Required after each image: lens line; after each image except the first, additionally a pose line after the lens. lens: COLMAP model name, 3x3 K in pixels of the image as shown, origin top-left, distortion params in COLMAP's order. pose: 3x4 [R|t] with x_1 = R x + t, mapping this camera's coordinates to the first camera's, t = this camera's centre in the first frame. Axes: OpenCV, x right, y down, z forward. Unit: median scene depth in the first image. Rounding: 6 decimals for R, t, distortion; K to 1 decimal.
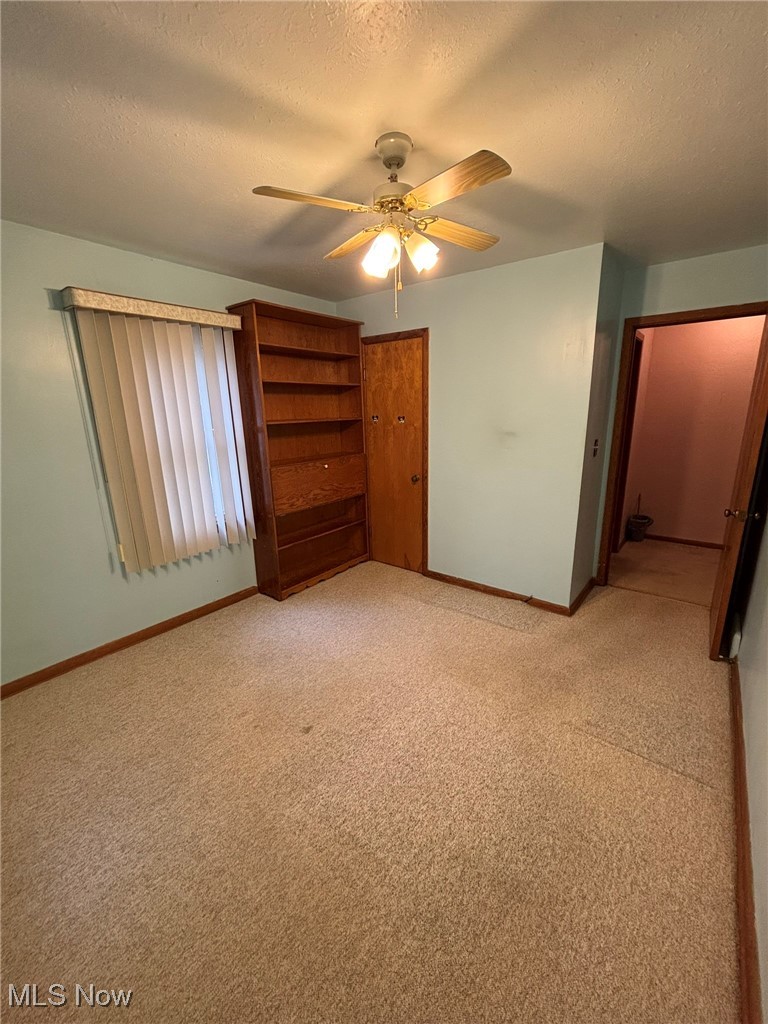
lens RADIAL K [[416.0, 0, 382.5], [0, 416.0, 511.9], [0, 0, 1]] dist [0.004491, -0.000885]
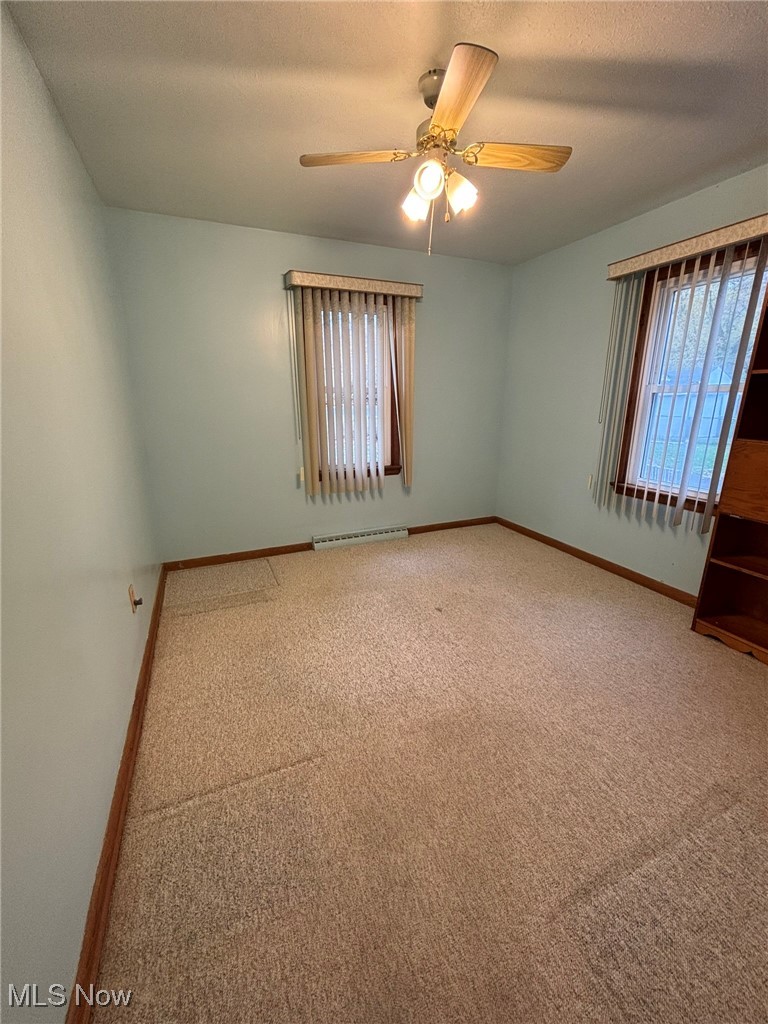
lens RADIAL K [[416.0, 0, 383.3], [0, 416.0, 512.9], [0, 0, 1]] dist [0.004491, -0.000885]
pose [[-0.478636, 0.257928, -0.839274, 0.699433], [-0.208525, 0.895136, 0.394017, -0.170761], [0.852892, 0.363601, -0.374659, 0.939684]]
